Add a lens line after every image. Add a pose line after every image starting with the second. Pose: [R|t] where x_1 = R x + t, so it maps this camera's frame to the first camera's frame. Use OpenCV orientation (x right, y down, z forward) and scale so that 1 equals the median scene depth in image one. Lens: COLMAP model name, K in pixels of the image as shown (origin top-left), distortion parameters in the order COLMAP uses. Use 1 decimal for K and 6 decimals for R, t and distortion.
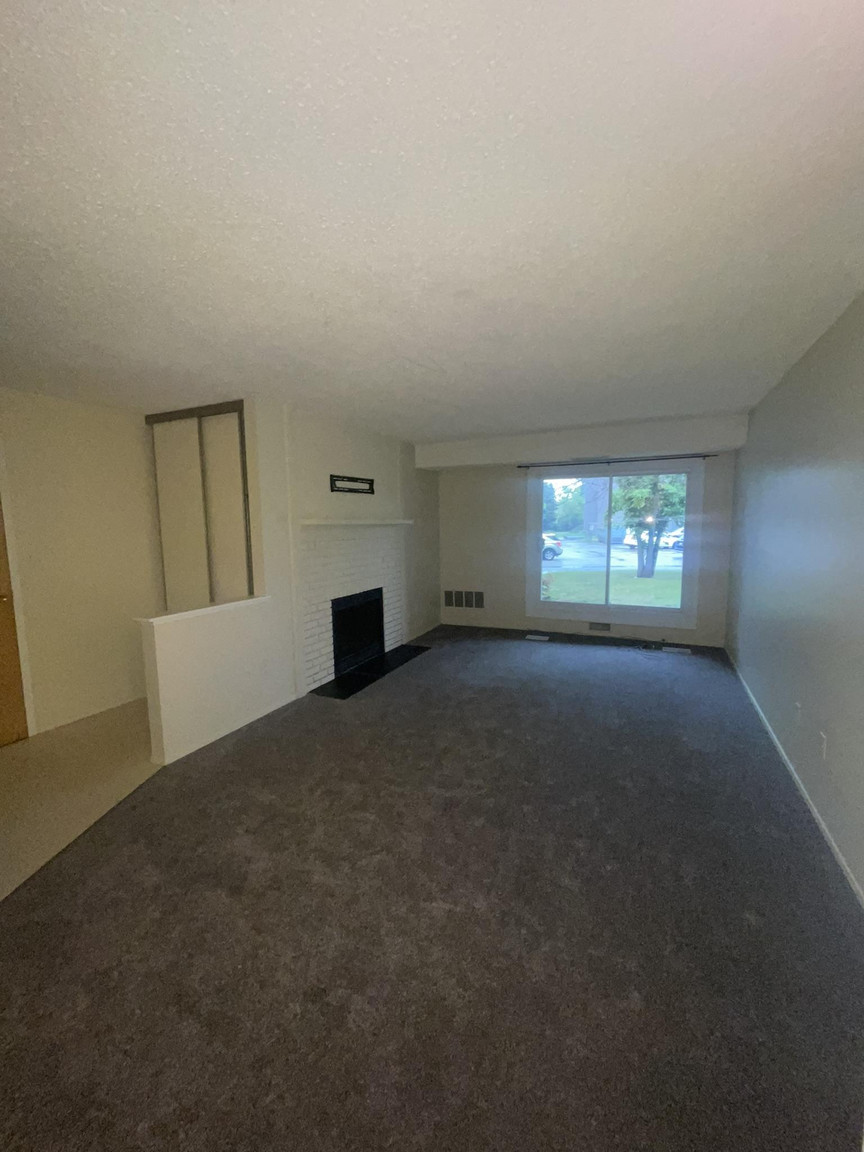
lens RADIAL K [[485.3, 0, 432.7], [0, 485.3, 582.9], [0, 0, 1]] dist [-0.002922, -0.000099]
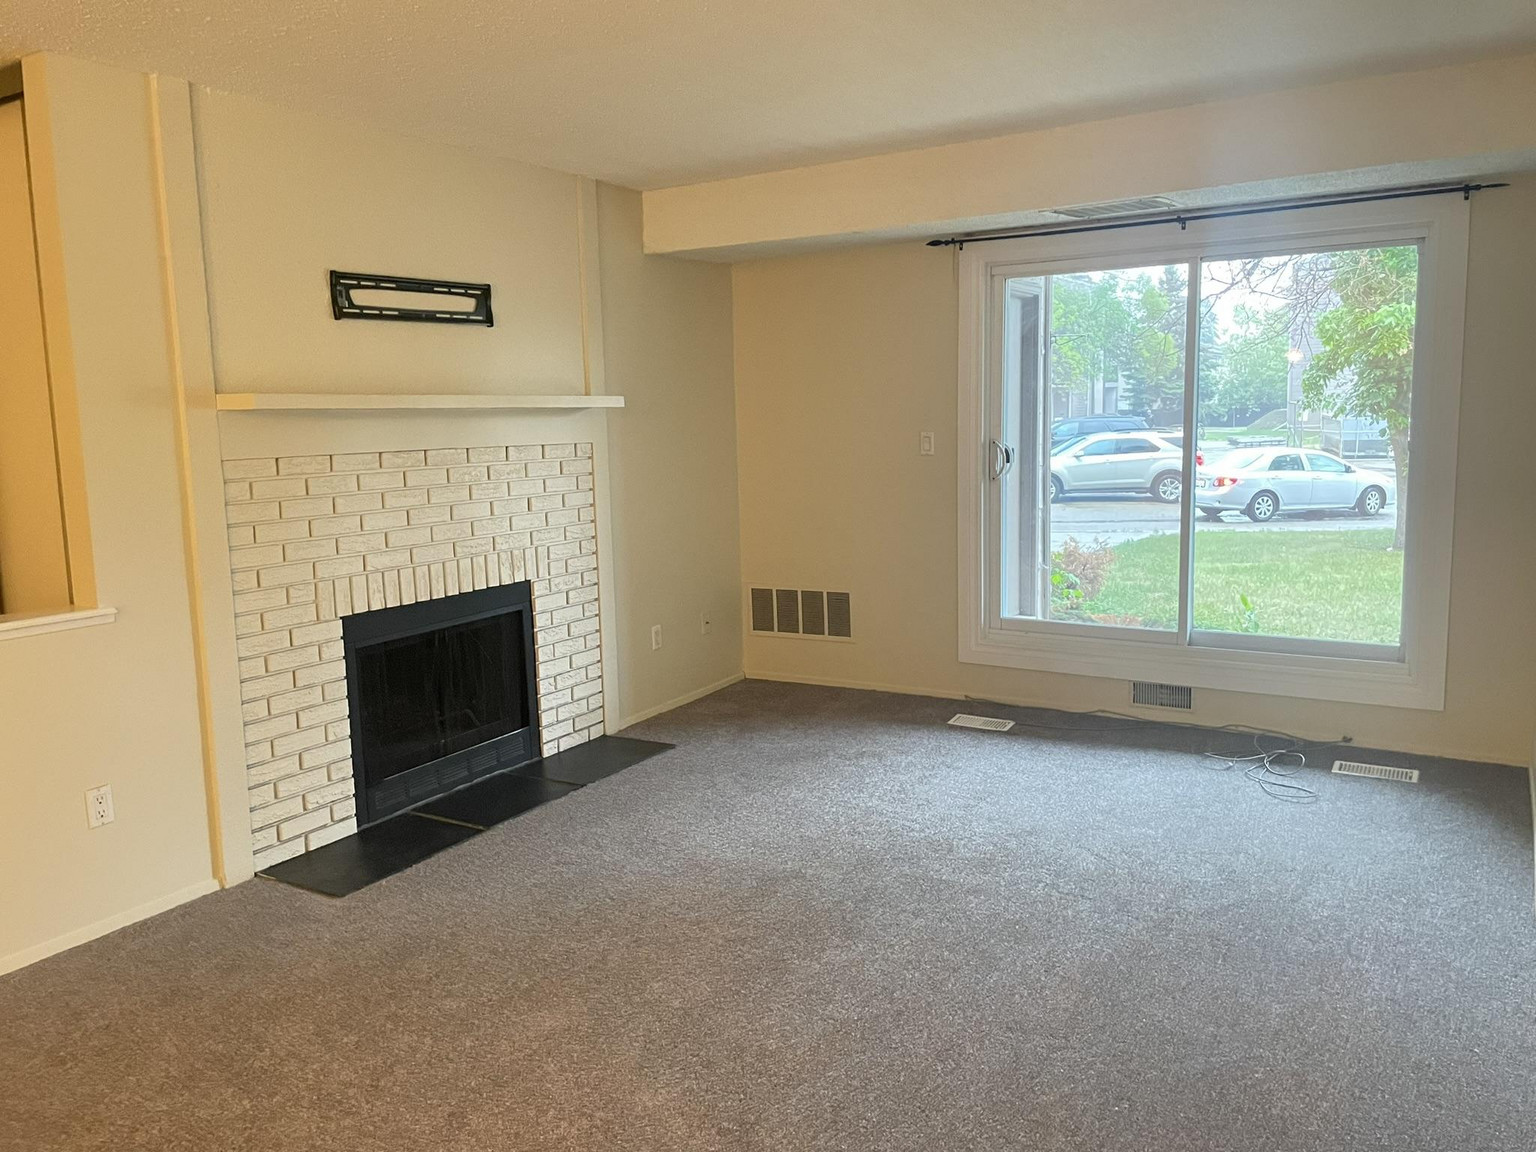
lens RADIAL K [[1216.3, 0, 766.2], [0, 1216.3, 570.4], [0, 0, 1]] dist [0.028057, -0.008293]
pose [[0.993369, 0.003196, -0.114923, 0.174817], [-0.002200, 0.999959, 0.008797, -0.007047], [0.114946, -0.008486, 0.993335, 0.104778]]
